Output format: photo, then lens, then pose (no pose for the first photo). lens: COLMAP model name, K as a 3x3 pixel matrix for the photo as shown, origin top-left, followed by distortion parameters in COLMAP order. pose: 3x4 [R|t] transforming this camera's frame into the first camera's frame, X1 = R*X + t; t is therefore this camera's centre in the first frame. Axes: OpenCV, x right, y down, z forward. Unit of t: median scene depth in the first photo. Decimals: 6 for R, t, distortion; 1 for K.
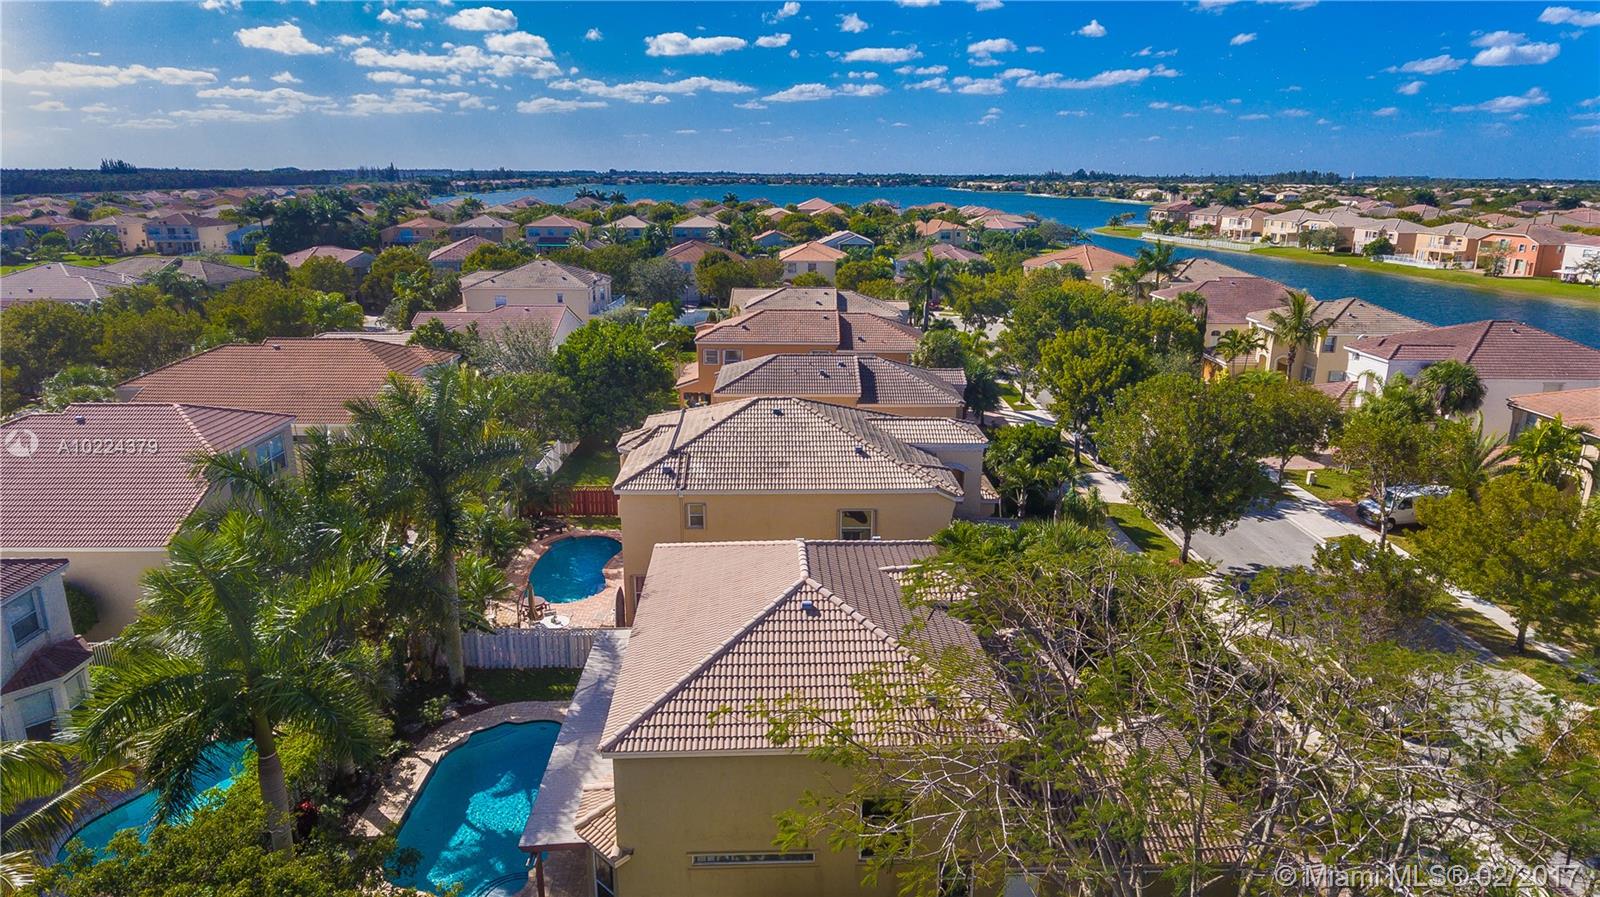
lens RADIAL K [[953.1, 0, 803.0], [0, 953.1, 441.6], [0, 0, 1]] dist [-0.001520, 0.000519]
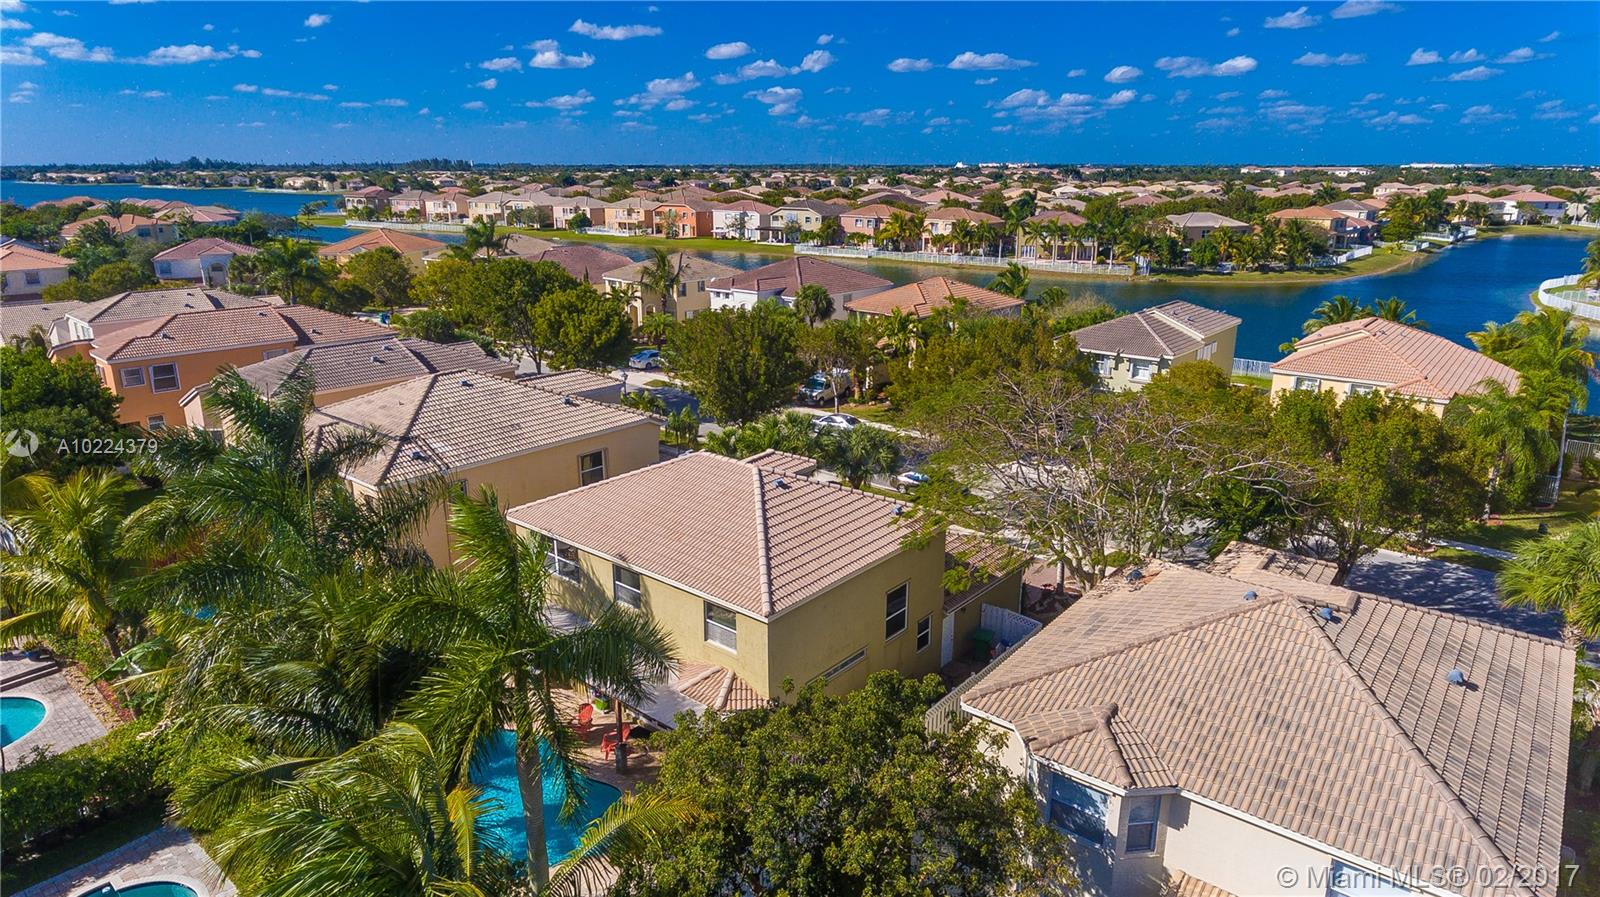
lens RADIAL K [[953.1, 0, 803.0], [0, 953.1, 441.6], [0, 0, 1]] dist [-0.001520, 0.000519]
pose [[0.678348, -0.212311, 0.703398, -0.193491], [0.203959, 0.974129, 0.097332, 0.001057], [-0.705865, 0.077439, 0.704101, 0.022851]]
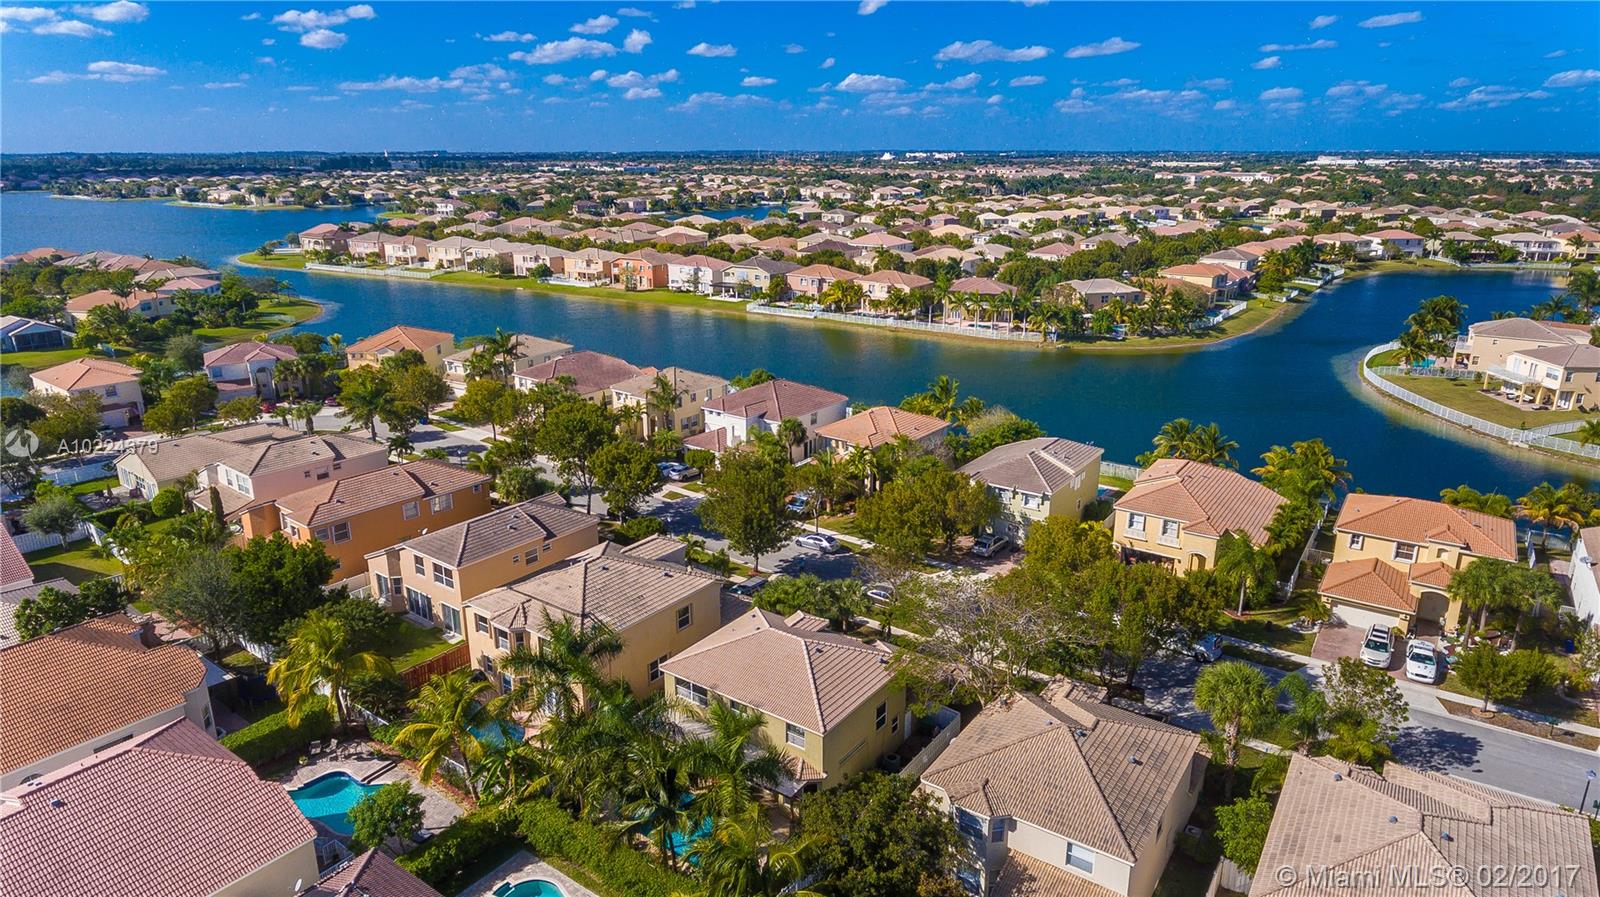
lens RADIAL K [[953.1, 0, 803.0], [0, 953.1, 441.6], [0, 0, 1]] dist [-0.001520, 0.000519]
pose [[0.623627, -0.230622, 0.746929, -0.371554], [0.217633, 0.968937, 0.117462, -0.135651], [-0.750816, 0.089304, 0.654446, -0.118921]]
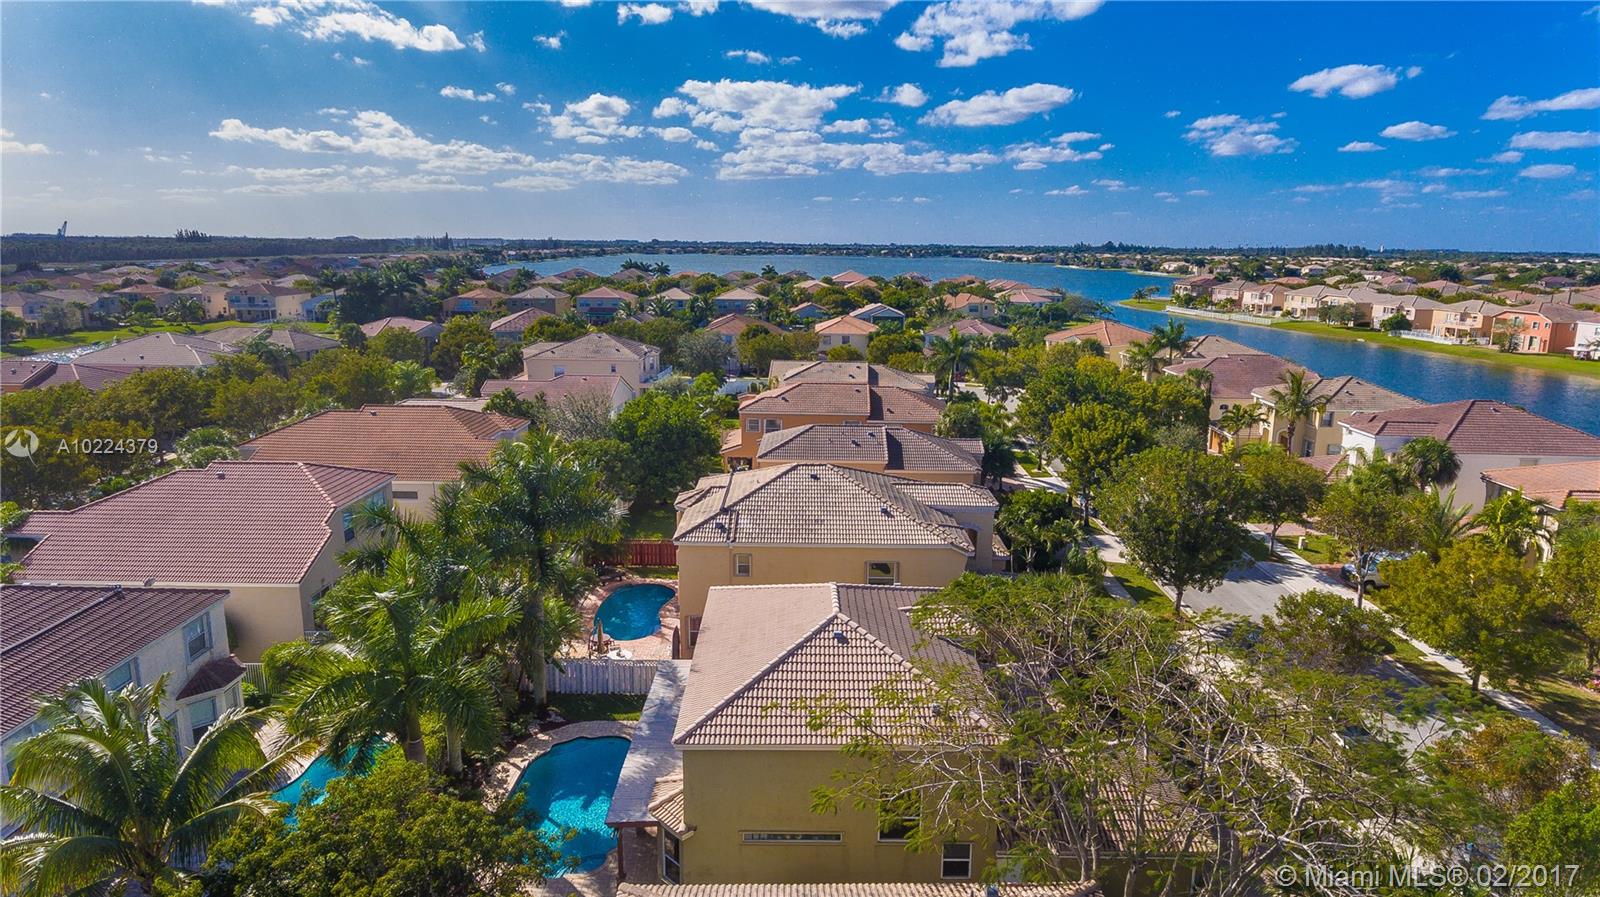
lens RADIAL K [[934.2, 0, 800.0], [0, 934.2, 448.5], [0, 0, 1]] dist [-0.004729, -0.001098]
pose [[0.999198, 0.012047, -0.038193, -0.000388], [-0.014284, 0.998166, -0.058827, 0.000731], [0.037414, 0.059325, 0.997537, -0.051344]]
